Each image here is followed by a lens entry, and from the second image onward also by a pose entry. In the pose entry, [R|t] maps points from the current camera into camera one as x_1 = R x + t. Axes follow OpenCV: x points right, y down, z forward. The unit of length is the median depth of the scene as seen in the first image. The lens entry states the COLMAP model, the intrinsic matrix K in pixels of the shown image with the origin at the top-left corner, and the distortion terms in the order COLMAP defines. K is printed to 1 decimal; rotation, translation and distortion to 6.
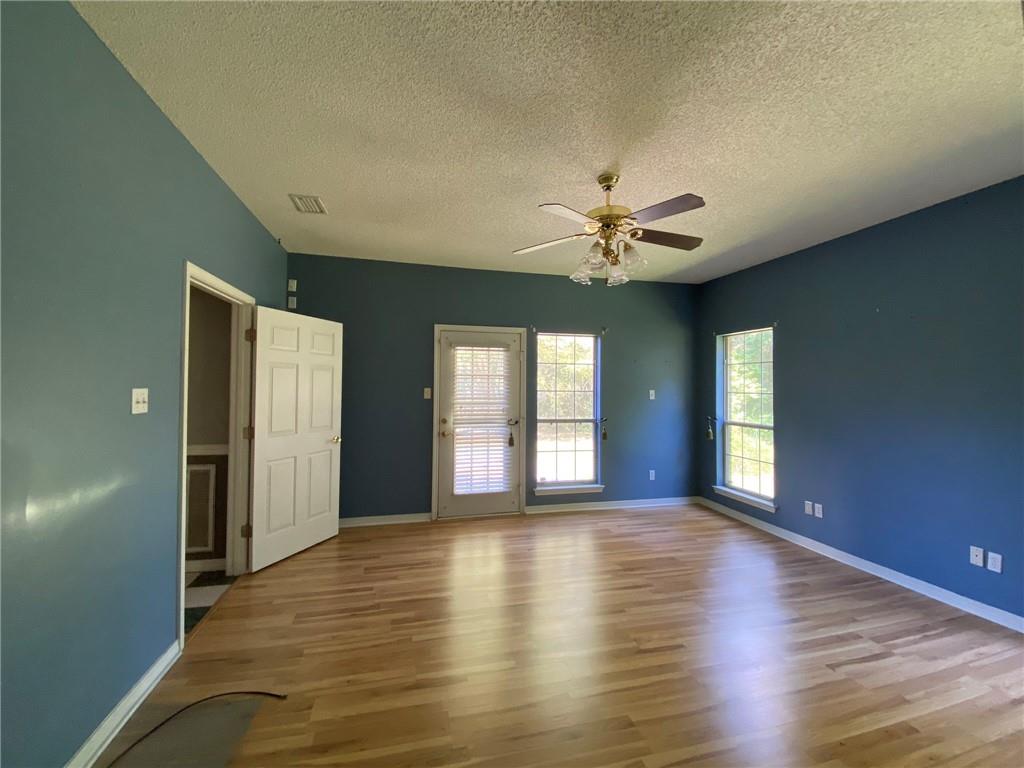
lens RADIAL K [[421.9, 0, 508.2], [0, 421.9, 382.5], [0, 0, 1]] dist [-0.005974, -0.001180]
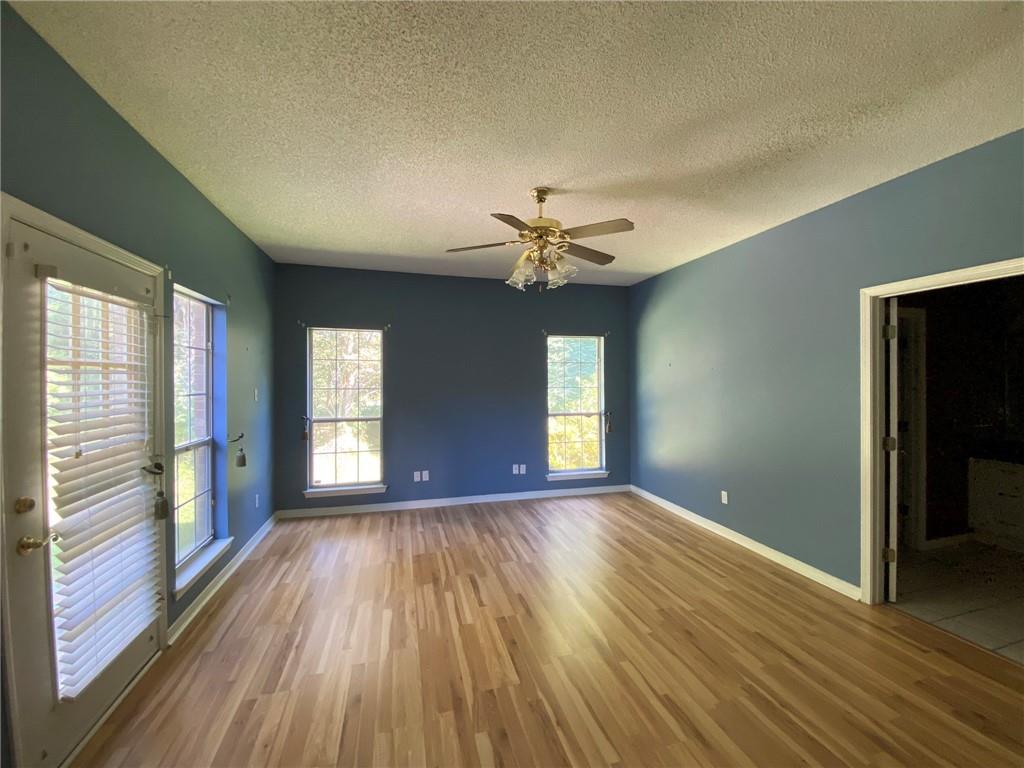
lens RADIAL K [[421.9, 0, 509.3], [0, 421.9, 379.5], [0, 0, 1]] dist [-0.005974, -0.001180]
pose [[-0.010633, -0.014514, 0.999838, -0.534657], [-0.001948, 0.999893, 0.014494, -0.015067], [-0.999942, -0.001794, -0.010660, 0.697523]]
